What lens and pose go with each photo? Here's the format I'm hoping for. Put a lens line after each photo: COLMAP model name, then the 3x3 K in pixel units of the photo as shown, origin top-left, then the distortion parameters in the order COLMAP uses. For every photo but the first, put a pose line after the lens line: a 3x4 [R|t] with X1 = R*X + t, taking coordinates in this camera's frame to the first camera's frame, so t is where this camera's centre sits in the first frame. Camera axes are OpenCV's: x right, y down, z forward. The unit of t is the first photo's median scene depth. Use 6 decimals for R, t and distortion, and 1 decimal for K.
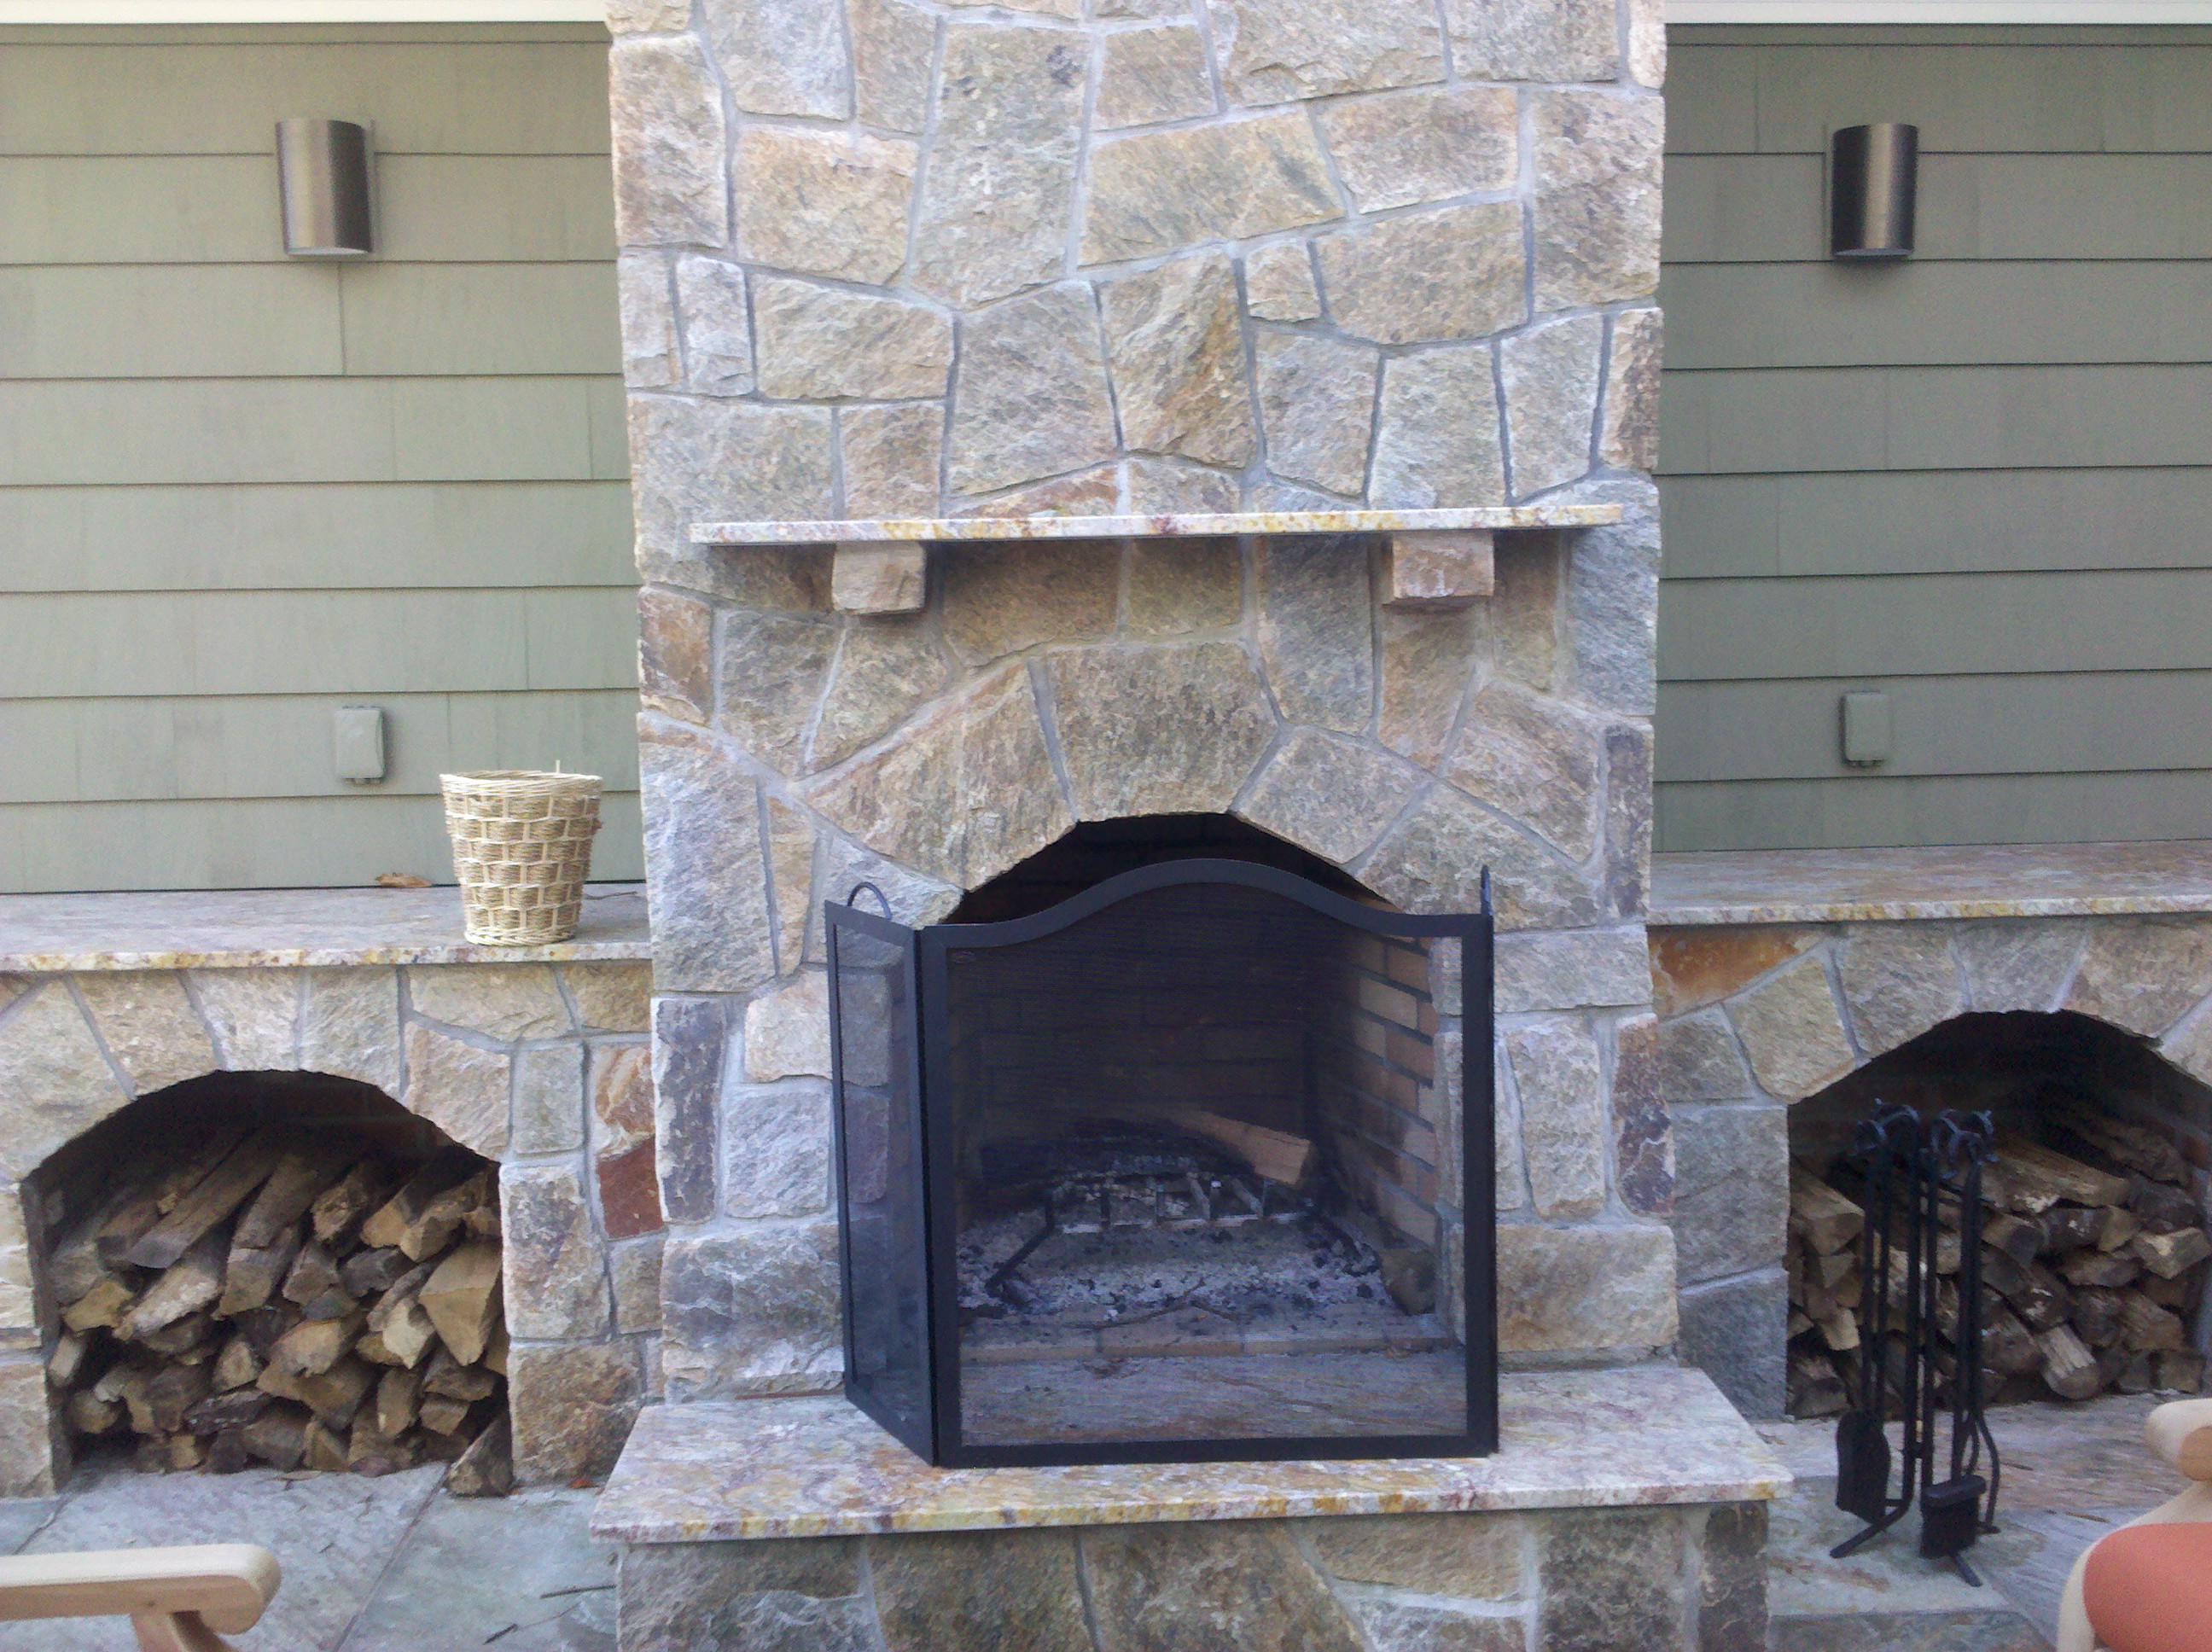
lens RADIAL K [[2142.6, 0, 1119.7], [0, 2142.6, 820.7], [0, 0, 1]] dist [0.127351, -0.285946]
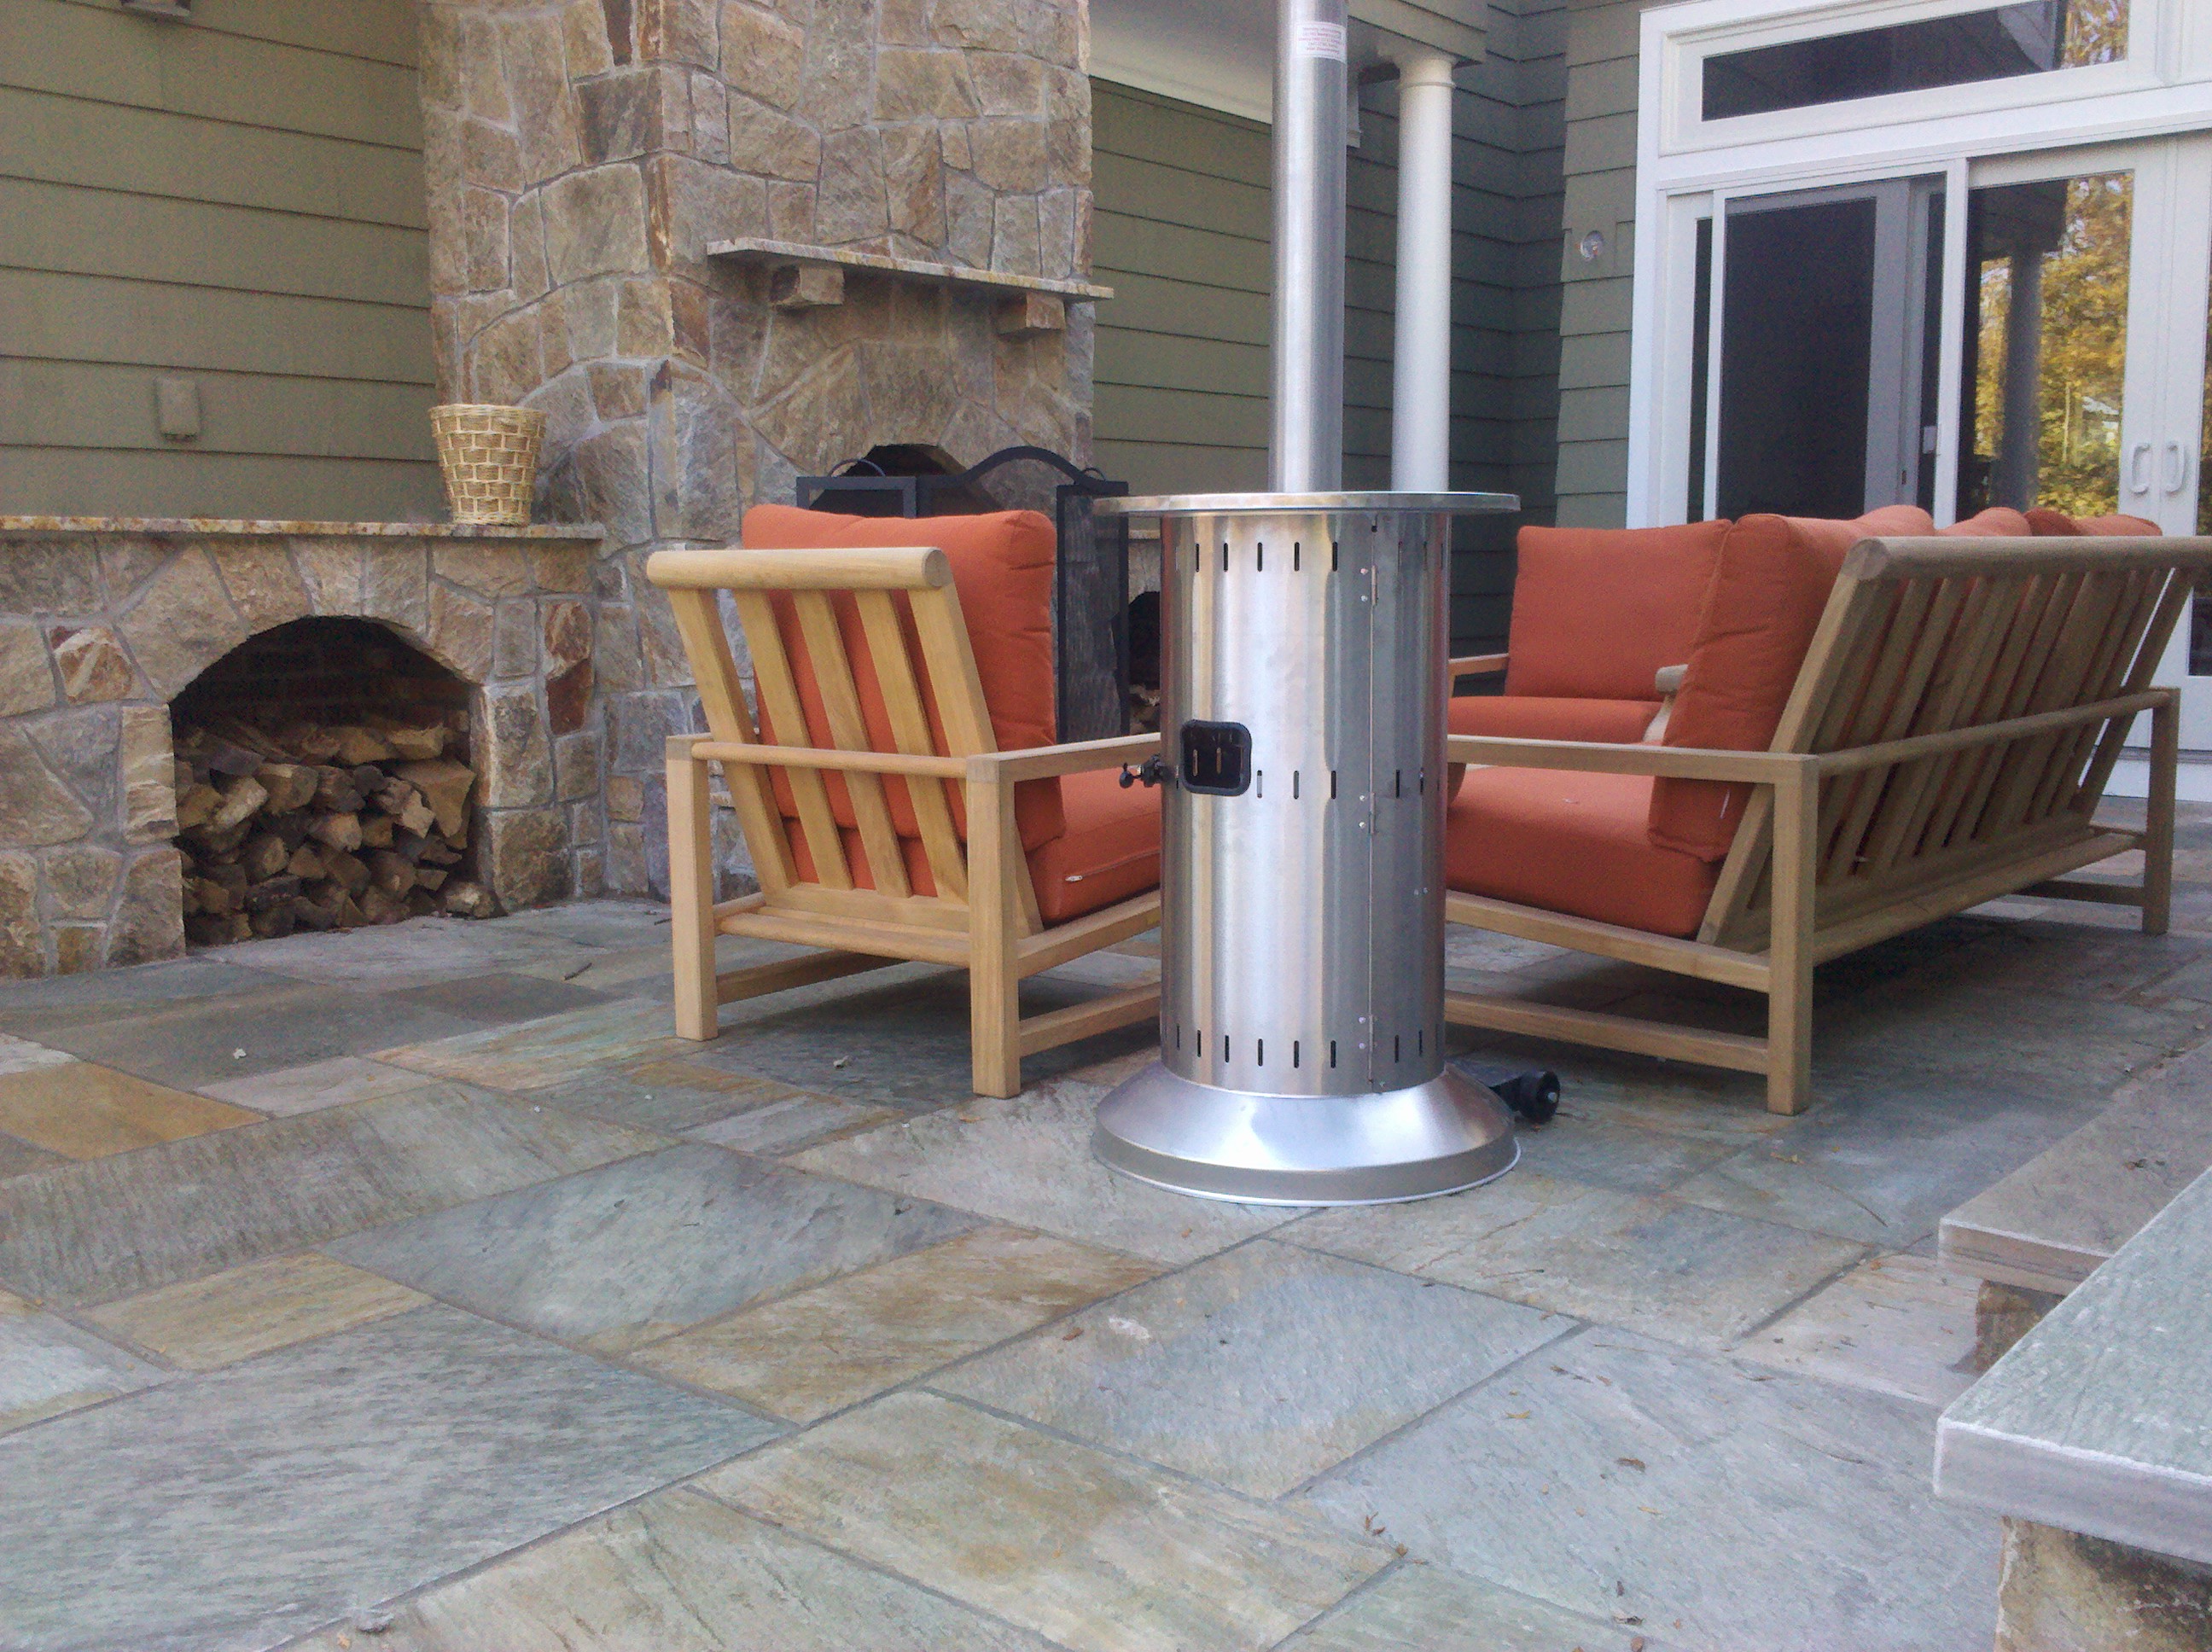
lens RADIAL K [[2142.6, 0, 1119.7], [0, 2142.6, 820.7], [0, 0, 1]] dist [0.127351, -0.285946]
pose [[0.678140, -0.074935, 0.731103, -1.181677], [0.075475, 0.996629, 0.032142, 0.261836], [-0.731047, 0.033383, 0.681510, -0.312253]]
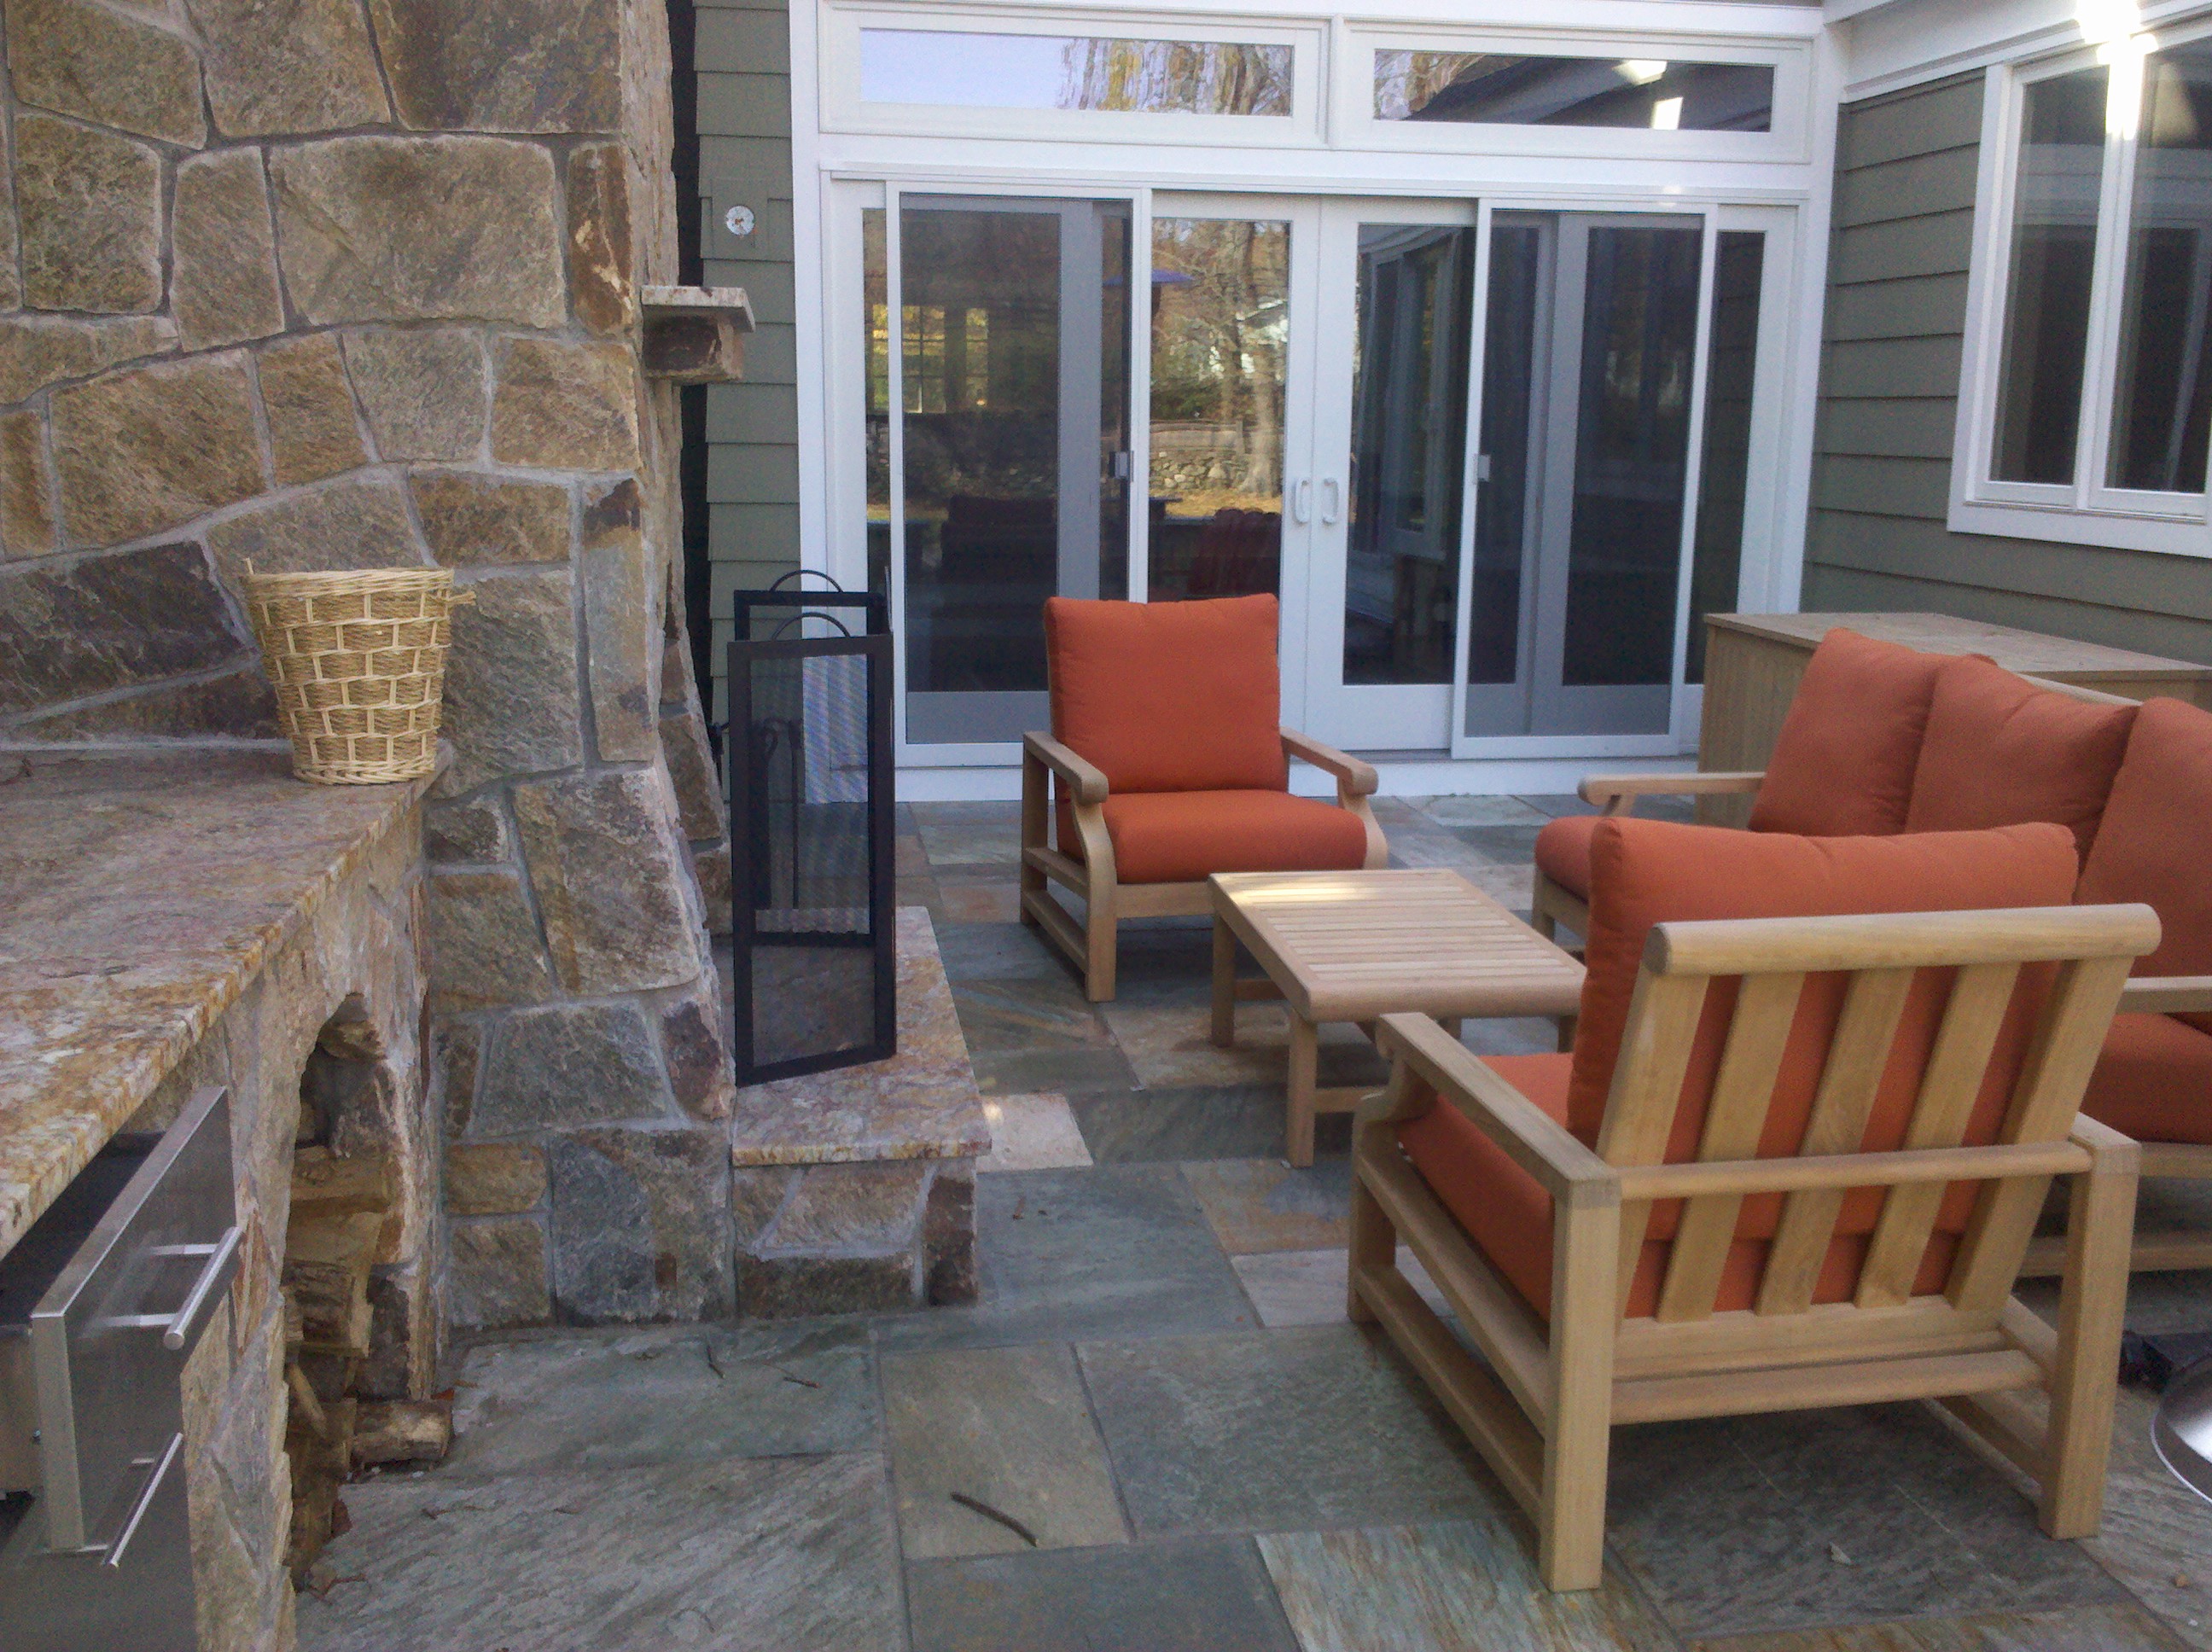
lens RADIAL K [[2142.6, 0, 1119.7], [0, 2142.6, 820.7], [0, 0, 1]] dist [0.127351, -0.285946]
pose [[-0.114997, -0.173177, 0.978154, -1.226385], [0.095651, 0.978181, 0.184427, -0.057861], [-0.988750, 0.114770, -0.095924, 0.896202]]
